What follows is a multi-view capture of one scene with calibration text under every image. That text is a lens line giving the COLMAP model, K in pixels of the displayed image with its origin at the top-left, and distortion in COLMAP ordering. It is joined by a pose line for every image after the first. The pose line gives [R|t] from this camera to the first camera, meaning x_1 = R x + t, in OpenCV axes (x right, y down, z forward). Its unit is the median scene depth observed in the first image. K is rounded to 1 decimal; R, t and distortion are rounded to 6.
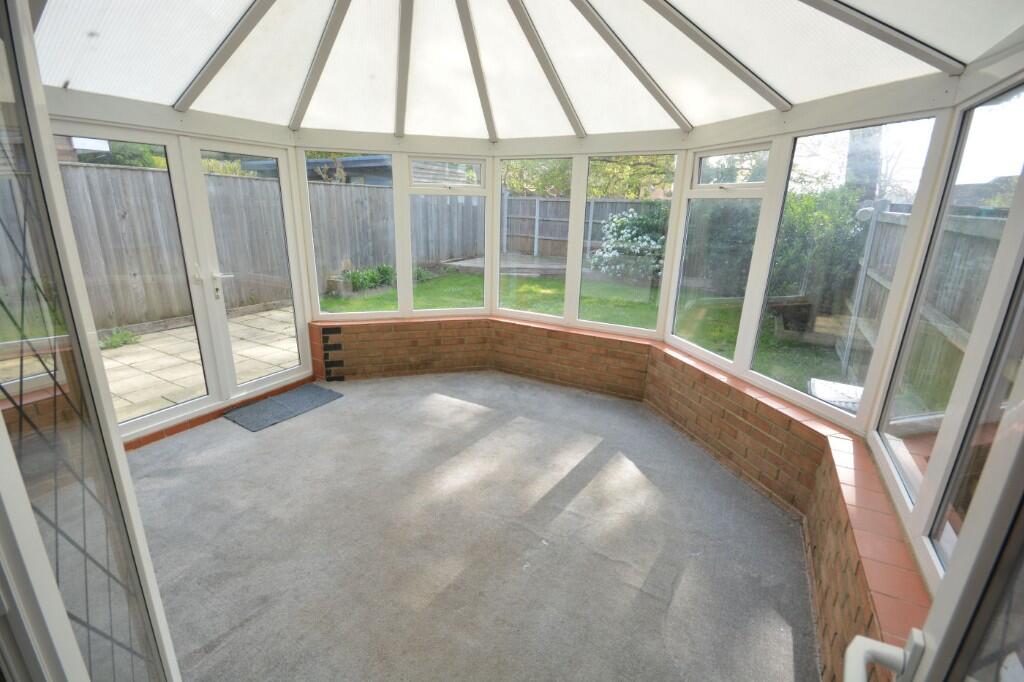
lens RADIAL K [[452.5, 0, 508.4], [0, 452.5, 342.2], [0, 0, 1]] dist [-0.001713, -0.000126]
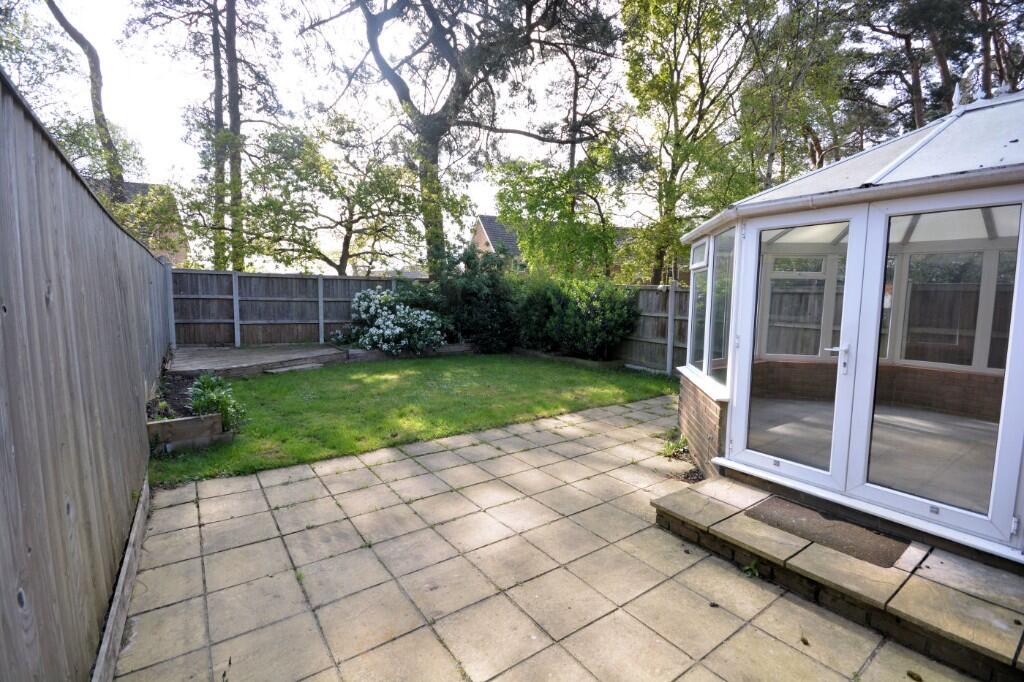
lens RADIAL K [[452.5, 0, 508.4], [0, 452.5, 342.2], [0, 0, 1]] dist [-0.001713, -0.000126]
pose [[0.421258, -0.107761, 0.900516, -0.582292], [0.255602, 0.966774, -0.003880, -0.102340], [-0.870178, 0.231808, 0.434806, 0.354116]]
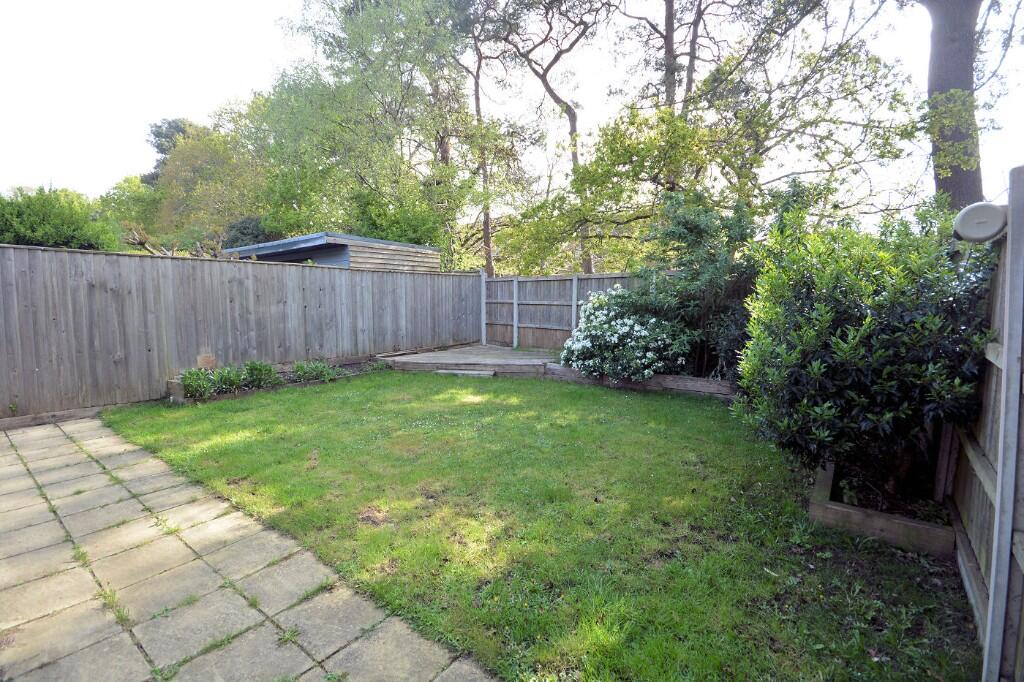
lens RADIAL K [[464.9, 0, 490.4], [0, 464.9, 342.4], [0, 0, 1]] dist [0.021703, -0.000088]
pose [[0.982716, -0.008134, -0.184939, 0.224258], [-0.029335, 0.979569, -0.198959, -0.049023], [0.182778, 0.200945, 0.962400, 0.273592]]
